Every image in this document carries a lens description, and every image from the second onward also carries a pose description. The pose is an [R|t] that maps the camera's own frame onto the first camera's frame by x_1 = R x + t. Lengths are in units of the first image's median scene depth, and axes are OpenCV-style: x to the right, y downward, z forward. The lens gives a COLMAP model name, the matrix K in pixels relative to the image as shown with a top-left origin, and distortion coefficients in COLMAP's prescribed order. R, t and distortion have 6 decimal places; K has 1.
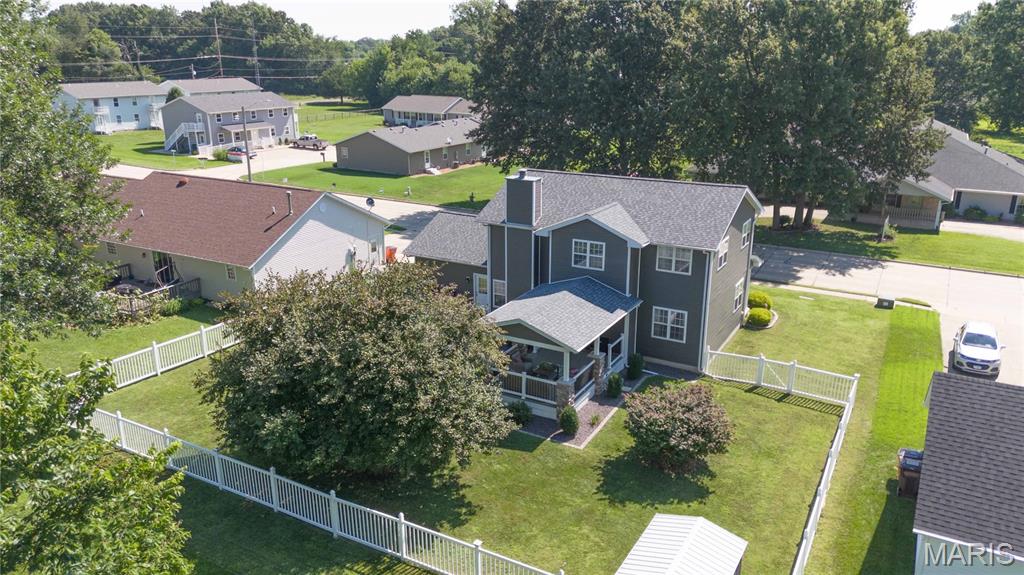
lens RADIAL K [[761.3, 0, 512.0], [0, 761.3, 287.5], [0, 0, 1]] dist [0.097466, -0.155620]
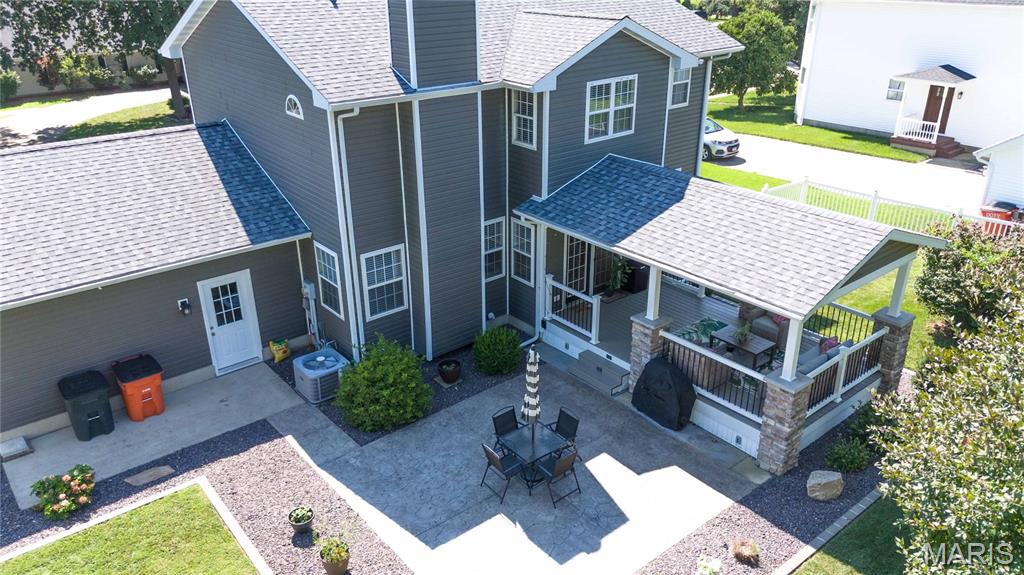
lens RADIAL K [[761.3, 0, 512.0], [0, 761.3, 287.5], [0, 0, 1]] dist [0.097466, -0.155620]
pose [[0.353943, -0.384721, 0.852475, -0.386060], [0.286347, 0.912283, 0.292822, -0.100796], [-0.890354, 0.140462, 0.433060, 0.861280]]
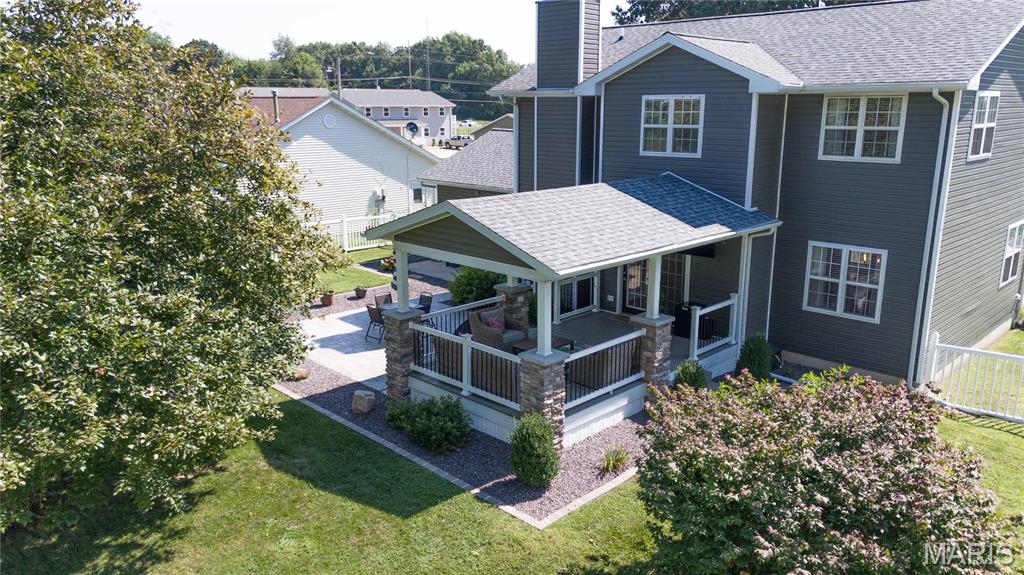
lens RADIAL K [[761.3, 0, 512.0], [0, 761.3, 287.5], [0, 0, 1]] dist [0.097466, -0.155620]
pose [[0.963103, 0.063133, -0.261622, 0.137097], [-0.080779, 0.995087, -0.057243, 0.095402], [0.256723, 0.076265, 0.963471, 0.511926]]
